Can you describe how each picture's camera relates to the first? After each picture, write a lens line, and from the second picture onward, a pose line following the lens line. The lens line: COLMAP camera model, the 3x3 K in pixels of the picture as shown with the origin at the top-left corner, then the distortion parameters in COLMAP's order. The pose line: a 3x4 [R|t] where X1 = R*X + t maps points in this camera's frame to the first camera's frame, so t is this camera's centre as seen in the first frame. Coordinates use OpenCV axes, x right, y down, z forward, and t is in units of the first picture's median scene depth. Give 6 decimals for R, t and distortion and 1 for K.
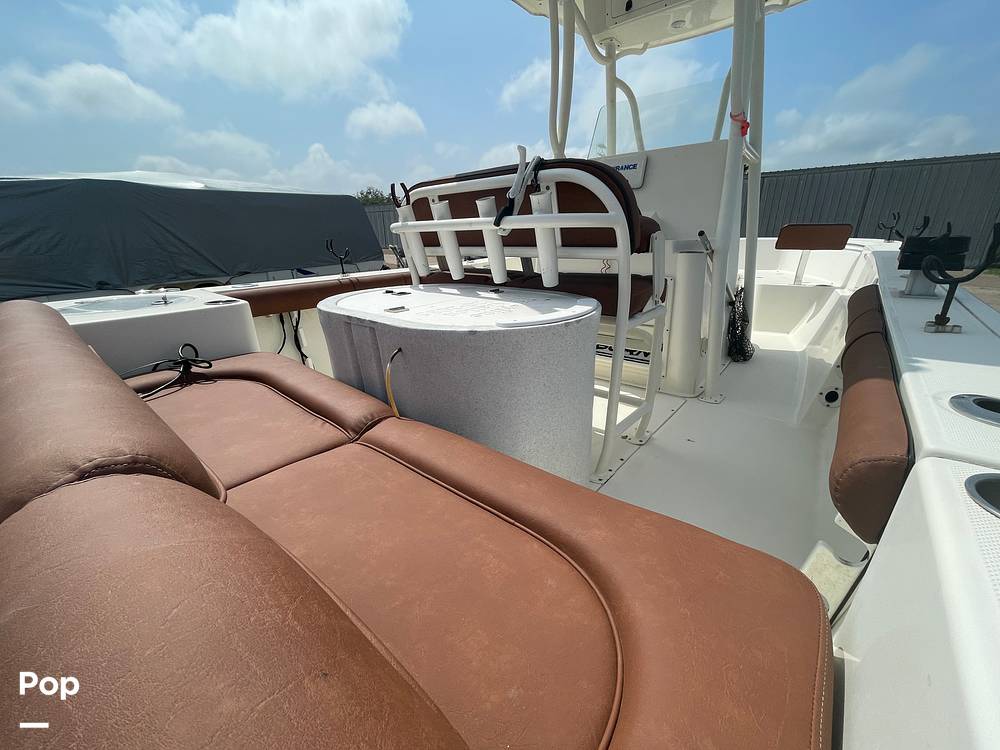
lens RADIAL K [[395.9, 0, 497.5], [0, 395.9, 378.3], [0, 0, 1]] dist [0.001442, 0.000161]
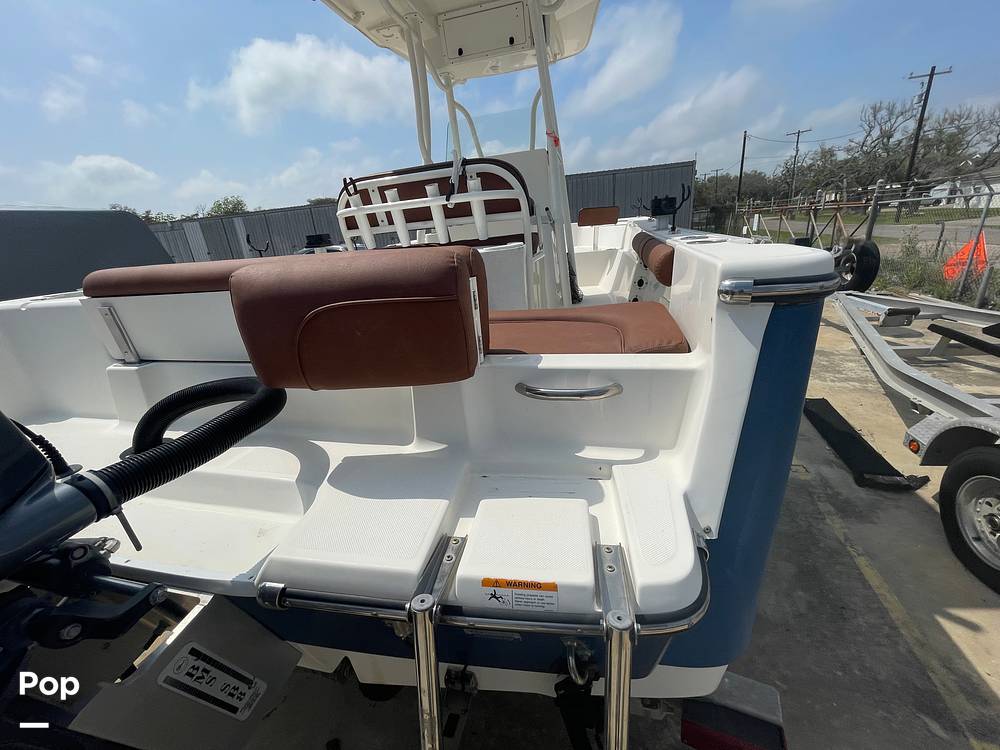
lens RADIAL K [[400.7, 0, 500.0], [0, 400.7, 375.0], [0, 0, 1]] dist [0.004049, 0.000211]
pose [[0.900516, -0.202334, 0.384878, -0.214541], [0.213749, 0.976797, 0.013393, 0.115586], [-0.378658, 0.070207, 0.922870, -0.181287]]
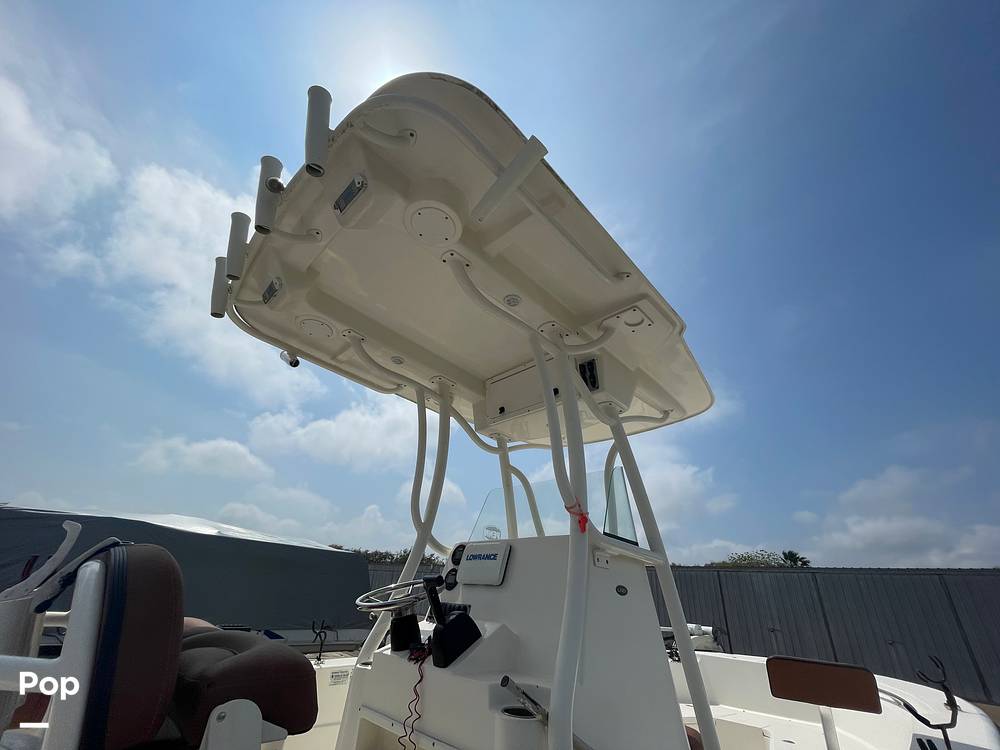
lens RADIAL K [[395.9, 0, 497.5], [0, 395.9, 378.3], [0, 0, 1]] dist [0.001442, 0.000161]
pose [[0.992917, 0.037041, -0.112890, 0.306707], [-0.110078, 0.644352, -0.756765, -0.123216], [0.044710, 0.763831, 0.643866, 0.164757]]
